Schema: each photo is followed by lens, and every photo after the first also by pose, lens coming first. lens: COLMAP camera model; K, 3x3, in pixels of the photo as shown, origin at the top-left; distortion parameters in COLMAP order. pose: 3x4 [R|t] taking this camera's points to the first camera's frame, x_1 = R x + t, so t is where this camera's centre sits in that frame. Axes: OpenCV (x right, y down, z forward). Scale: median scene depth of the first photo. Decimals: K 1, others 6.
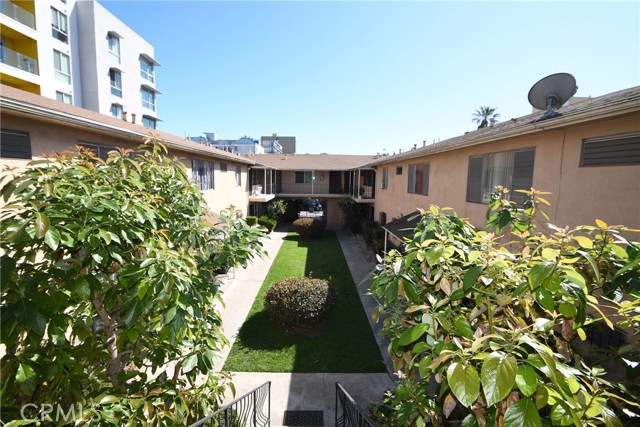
lens RADIAL K [[278.9, 0, 319.2], [0, 278.9, 211.8], [0, 0, 1]] dist [0.000614, -0.009181]
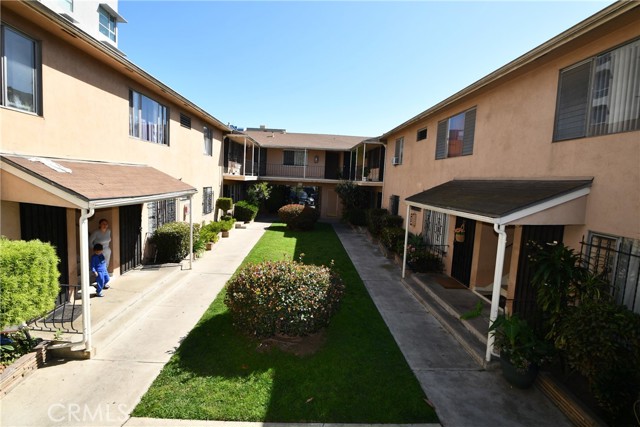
lens RADIAL K [[306.1, 0, 316.9], [0, 306.1, 212.6], [0, 0, 1]] dist [-0.015254, -0.000379]
pose [[0.999265, 0.029164, 0.024864, -0.006950], [-0.028789, 0.999468, -0.015300, 0.058567], [-0.025297, 0.014572, 0.999574, 0.131354]]
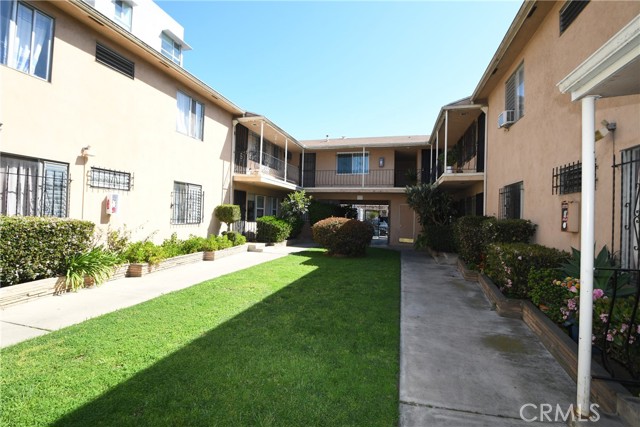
lens RADIAL K [[306.1, 0, 316.9], [0, 306.1, 212.6], [0, 0, 1]] dist [-0.015254, -0.000379]
pose [[0.959488, 0.007118, -0.281660, 0.076720], [-0.047204, 0.989612, -0.135797, 0.094340], [0.277767, 0.143591, 0.949856, 0.452934]]
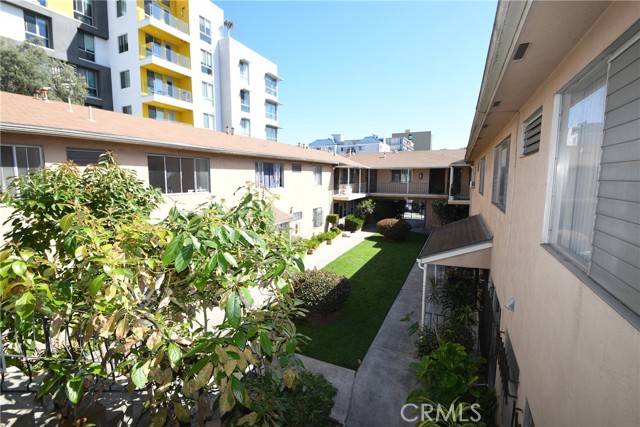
lens RADIAL K [[290.5, 0, 320.0], [0, 290.5, 213.5], [0, 0, 1]] dist [-0.000507, -0.000019]
pose [[0.893810, 0.041784, -0.446495, 0.180341], [-0.041349, 0.999087, 0.010723, 0.004169], [0.446536, 0.008878, 0.894722, 0.007523]]
